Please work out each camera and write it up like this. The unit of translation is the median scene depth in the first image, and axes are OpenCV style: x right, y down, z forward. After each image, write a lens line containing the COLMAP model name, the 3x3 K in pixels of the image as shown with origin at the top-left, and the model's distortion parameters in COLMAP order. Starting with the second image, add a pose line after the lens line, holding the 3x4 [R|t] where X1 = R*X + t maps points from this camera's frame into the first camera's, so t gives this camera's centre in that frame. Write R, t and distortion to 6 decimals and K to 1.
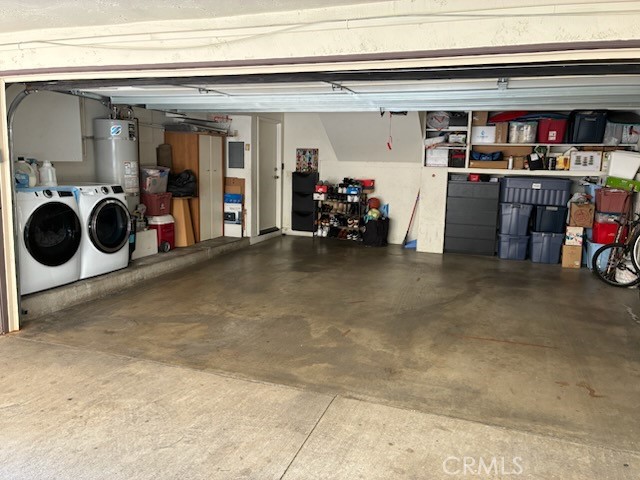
lens RADIAL K [[482.5, 0, 322.0], [0, 482.5, 240.0], [0, 0, 1]] dist [0.044291, -0.062437]
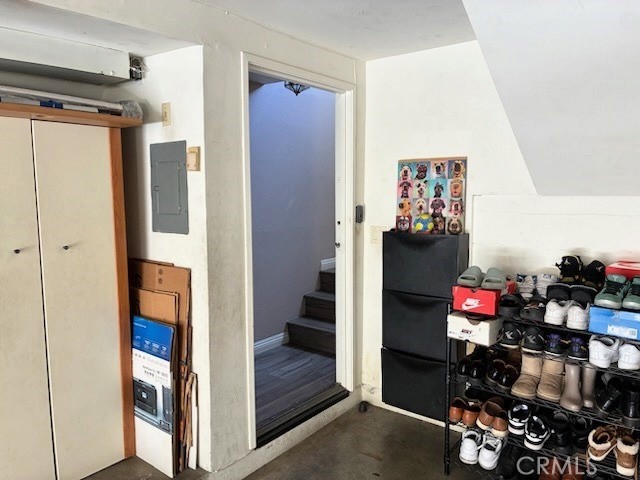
lens RADIAL K [[482.5, 0, 322.0], [0, 482.5, 240.0], [0, 0, 1]] dist [0.044291, -0.062437]
pose [[0.948052, 0.004542, -0.318082, 0.004805], [-0.021799, 0.998475, -0.050715, -0.162767], [0.317366, 0.055015, 0.946706, 0.935742]]
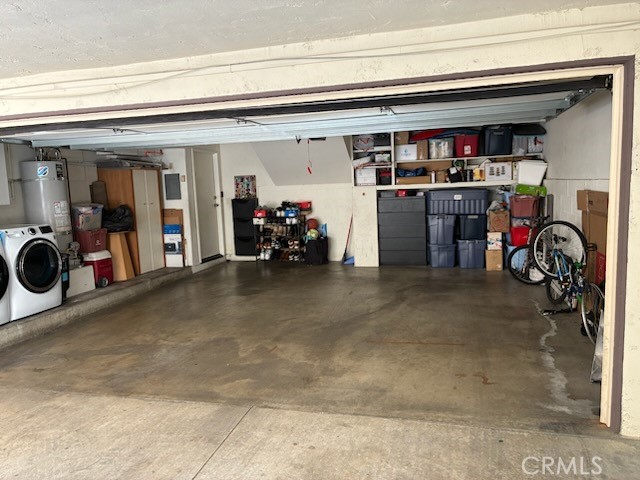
lens RADIAL K [[482.5, 0, 322.0], [0, 482.5, 240.0], [0, 0, 1]] dist [0.044291, -0.062437]
pose [[0.994182, -0.075239, 0.077077, 0.060445], [0.078639, 0.996015, -0.042073, 0.005266], [-0.073605, 0.047889, 0.996137, -0.045987]]
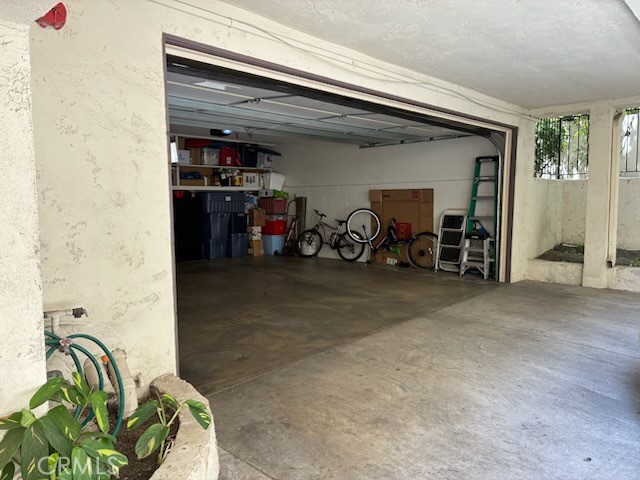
lens RADIAL K [[482.5, 0, 322.0], [0, 482.5, 240.0], [0, 0, 1]] dist [0.044291, -0.062437]
pose [[0.385254, -0.109426, 0.916300, -0.735023], [0.167275, 0.984776, 0.047274, -0.024660], [-0.907523, 0.135061, 0.397693, 0.310956]]
